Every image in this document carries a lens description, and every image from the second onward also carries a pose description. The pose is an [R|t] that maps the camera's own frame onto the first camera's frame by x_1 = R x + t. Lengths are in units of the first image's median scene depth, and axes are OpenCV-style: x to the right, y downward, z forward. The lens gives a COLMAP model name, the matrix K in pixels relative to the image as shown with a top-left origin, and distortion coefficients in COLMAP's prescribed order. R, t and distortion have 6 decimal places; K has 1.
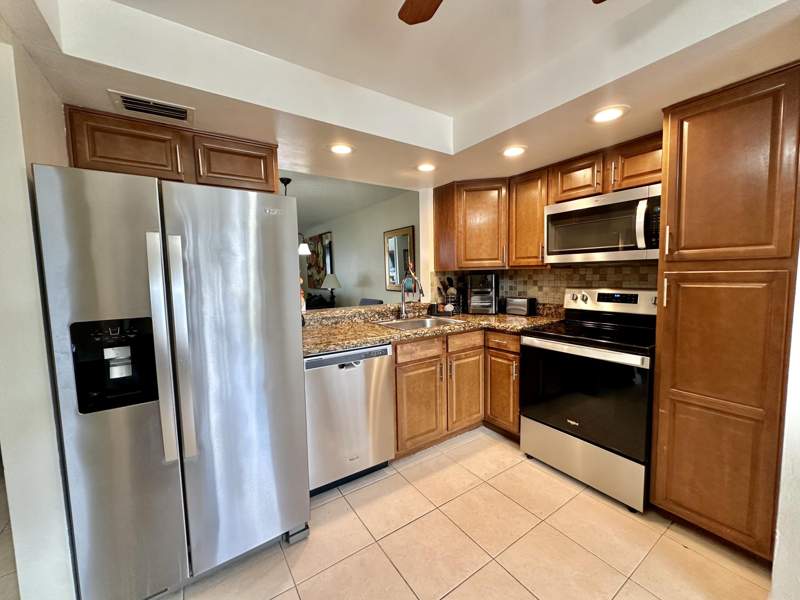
lens RADIAL K [[319.6, 0, 401.6], [0, 319.6, 298.8], [0, 0, 1]] dist [-0.005708, 0.000803]
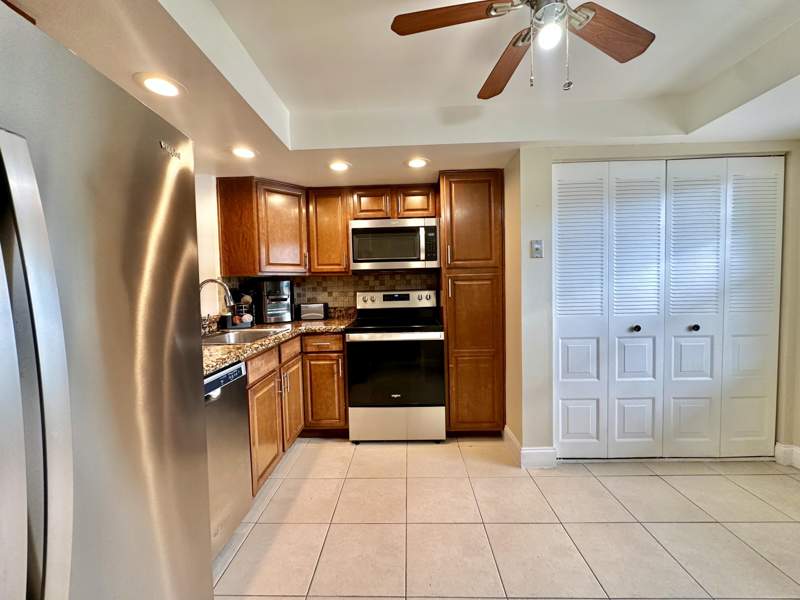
lens RADIAL K [[319.6, 0, 399.0], [0, 319.6, 298.8], [0, 0, 1]] dist [-0.005708, 0.000803]
pose [[0.585070, -0.029244, 0.810455, -0.447310], [0.076333, 0.996899, -0.019133, 0.033314], [-0.807382, 0.073058, 0.585488, 0.220815]]
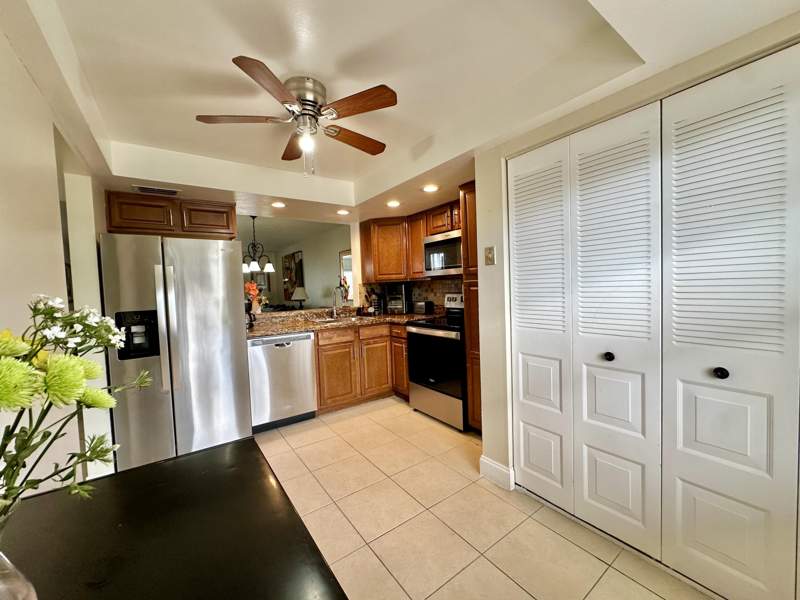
lens RADIAL K [[319.6, 0, 401.0], [0, 319.6, 299.2], [0, 0, 1]] dist [-0.005708, 0.000803]
pose [[0.999461, -0.018186, 0.027314, 0.342972], [0.019244, 0.999054, -0.039000, 0.055530], [-0.026579, 0.039505, 0.998866, -0.521711]]
